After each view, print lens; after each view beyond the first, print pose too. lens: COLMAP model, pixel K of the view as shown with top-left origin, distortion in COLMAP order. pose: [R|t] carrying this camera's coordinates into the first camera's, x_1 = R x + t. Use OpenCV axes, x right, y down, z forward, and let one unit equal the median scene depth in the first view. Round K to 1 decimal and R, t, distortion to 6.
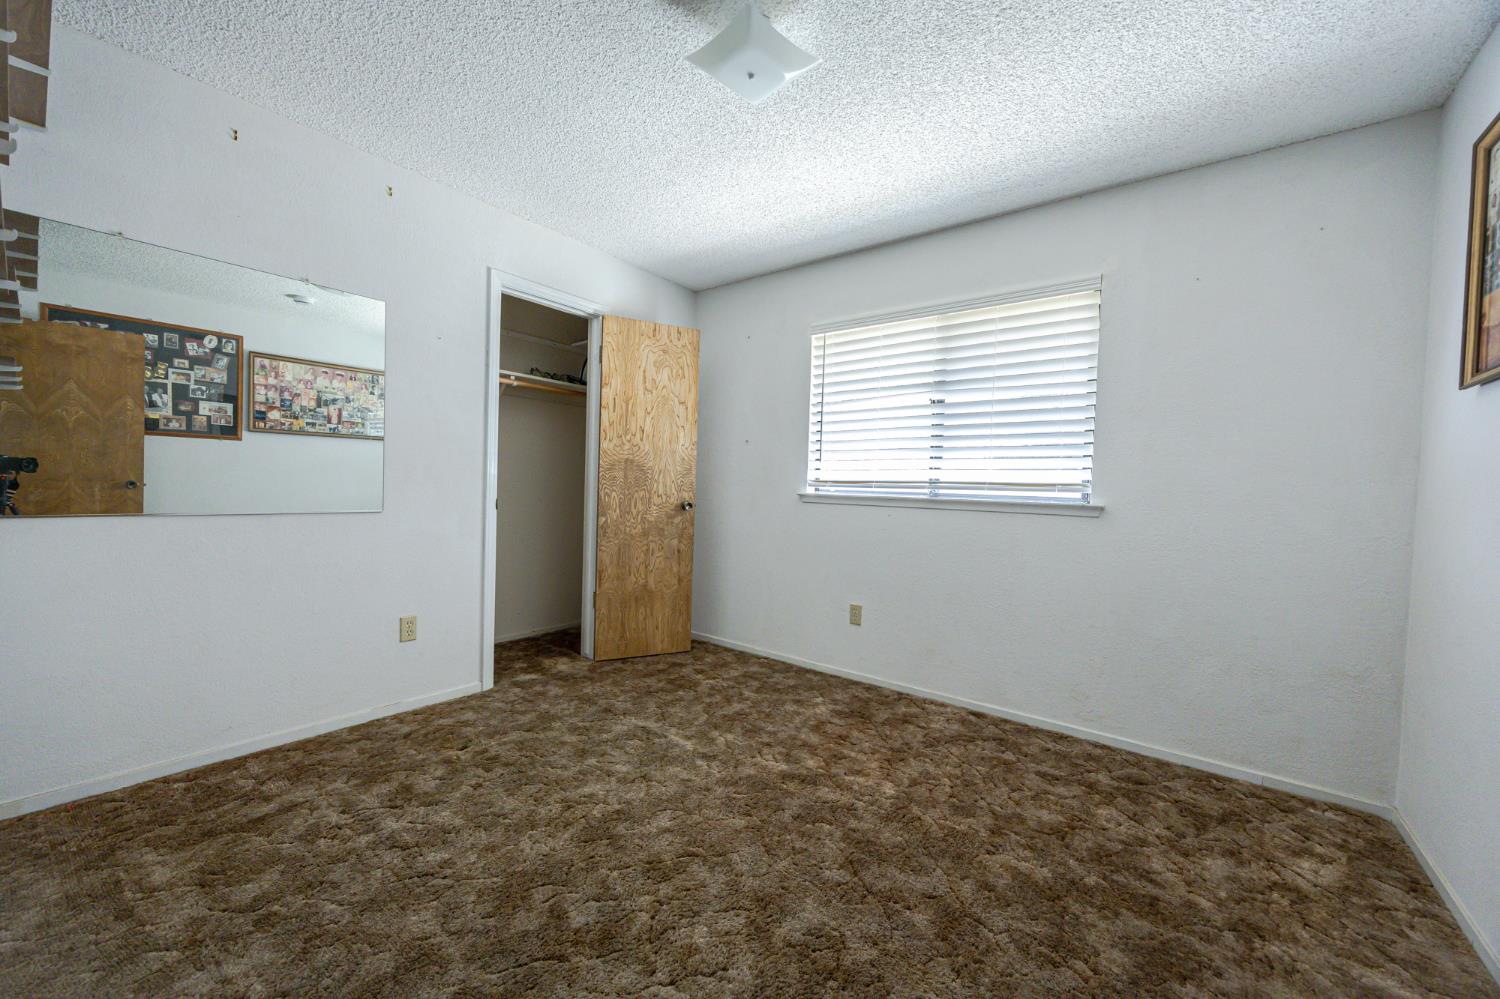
lens RADIAL K [[569.2, 0, 749.3], [0, 569.2, 504.2], [0, 0, 1]] dist [-0.000815, -0.000027]
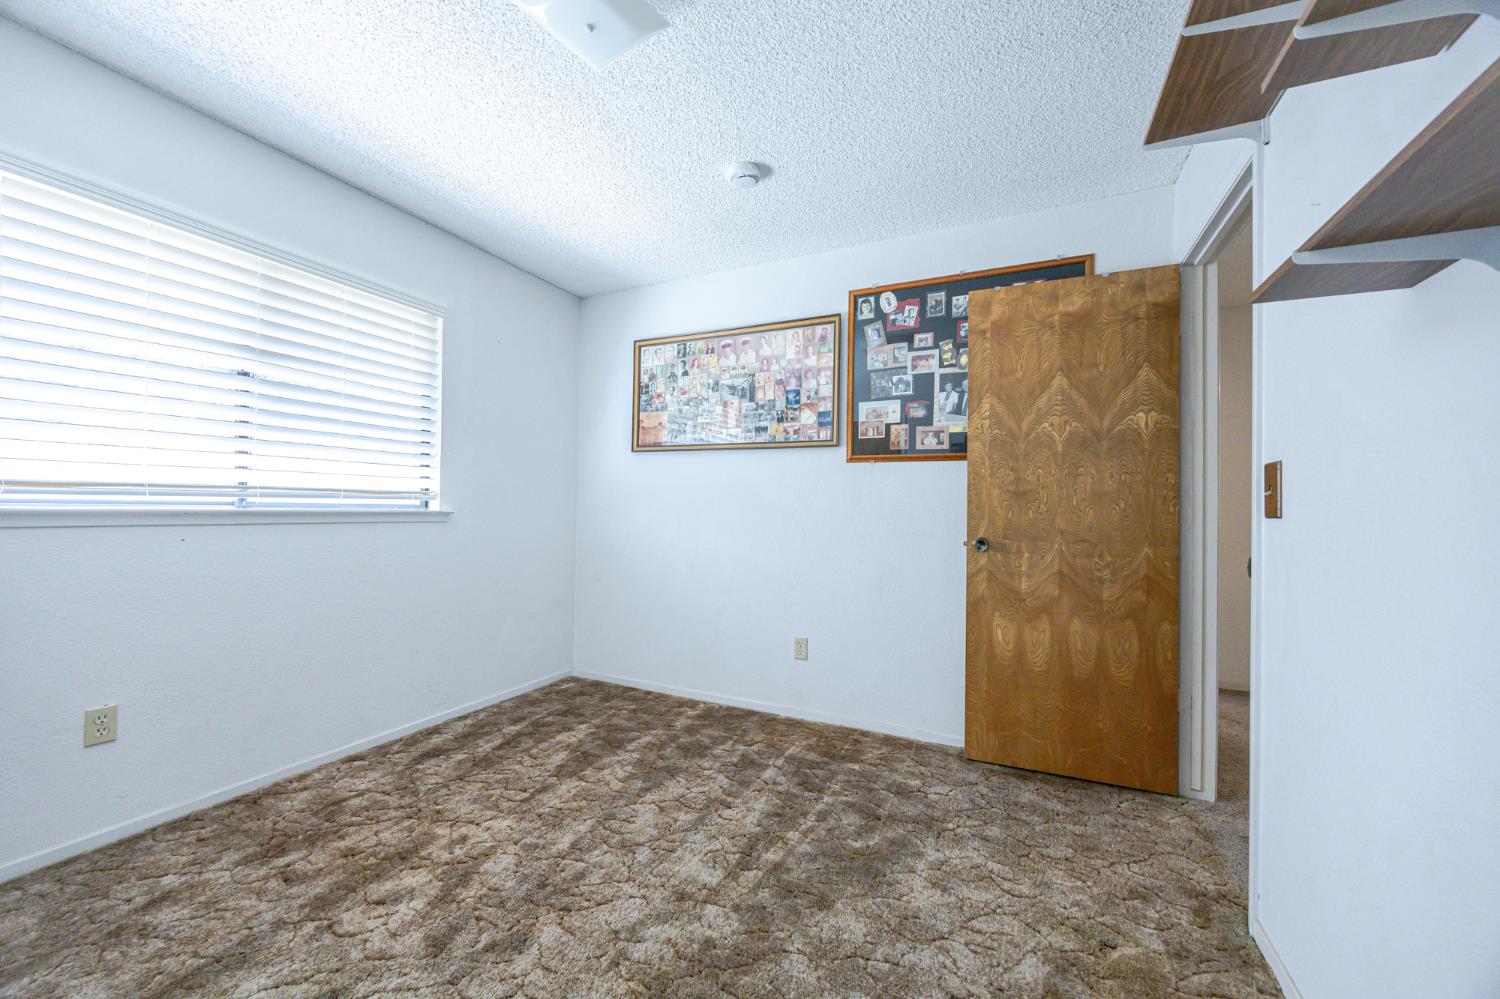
lens RADIAL K [[569.2, 0, 749.3], [0, 569.2, 504.2], [0, 0, 1]] dist [-0.000815, -0.000027]
pose [[-0.212390, -0.031265, 0.976685, -0.604438], [0.002558, 0.999467, 0.032551, -0.046216], [-0.977182, 0.009411, -0.212197, 0.642900]]
